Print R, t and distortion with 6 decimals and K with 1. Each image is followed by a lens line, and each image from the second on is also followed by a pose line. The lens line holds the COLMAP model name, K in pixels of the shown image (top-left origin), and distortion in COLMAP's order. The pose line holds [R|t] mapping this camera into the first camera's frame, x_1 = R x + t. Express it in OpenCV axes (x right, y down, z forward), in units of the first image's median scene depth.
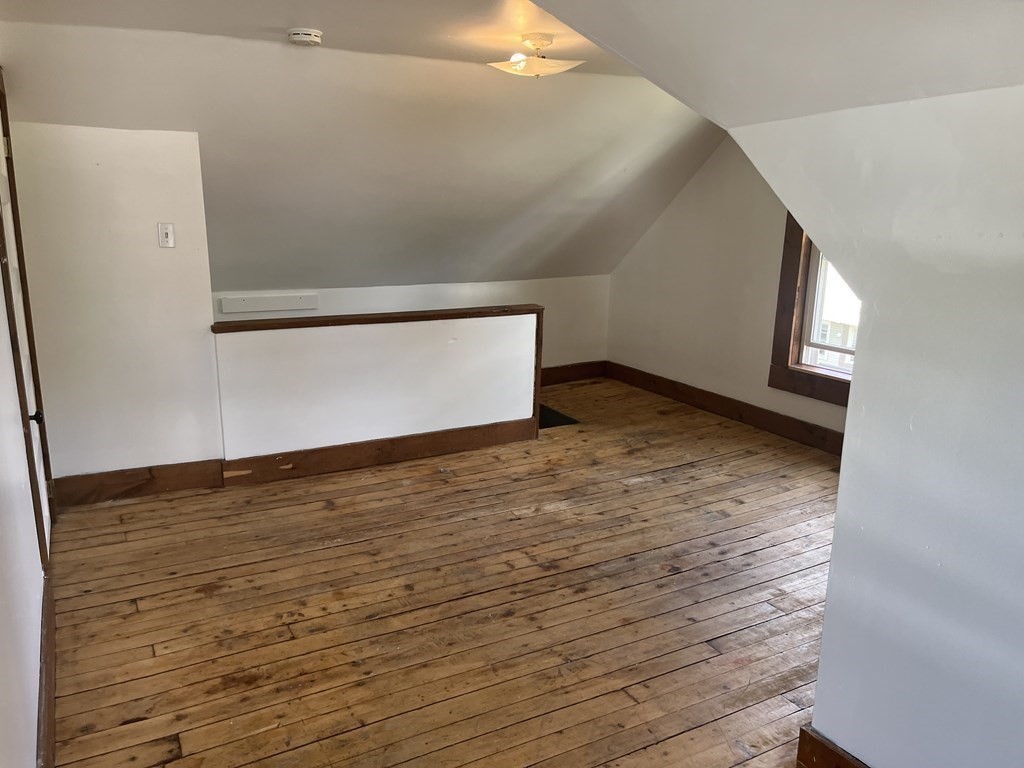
lens RADIAL K [[775.5, 0, 511.5], [0, 775.5, 385.7], [0, 0, 1]] dist [0.064002, -0.008009]
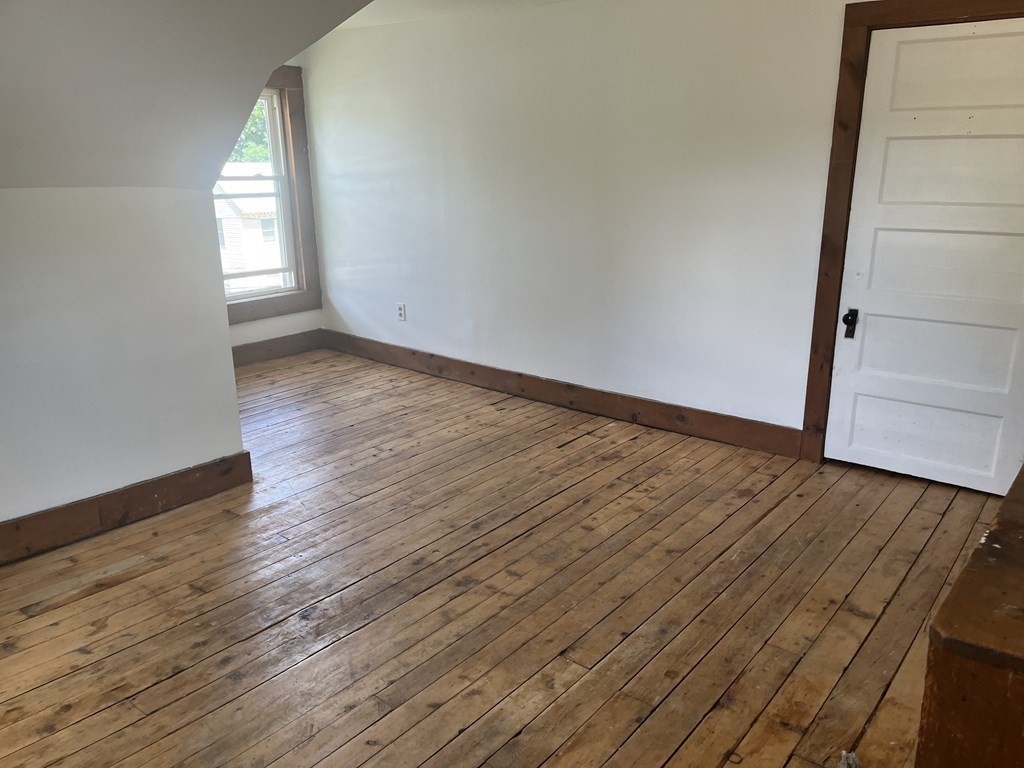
lens RADIAL K [[775.5, 0, 512.9], [0, 775.5, 384.3], [0, 0, 1]] dist [0.064002, -0.008009]
pose [[-0.927015, 0.093722, -0.363124, 0.288761], [-0.091392, 0.882620, 0.461117, -0.337672], [0.363717, 0.460650, -0.809637, 1.635949]]
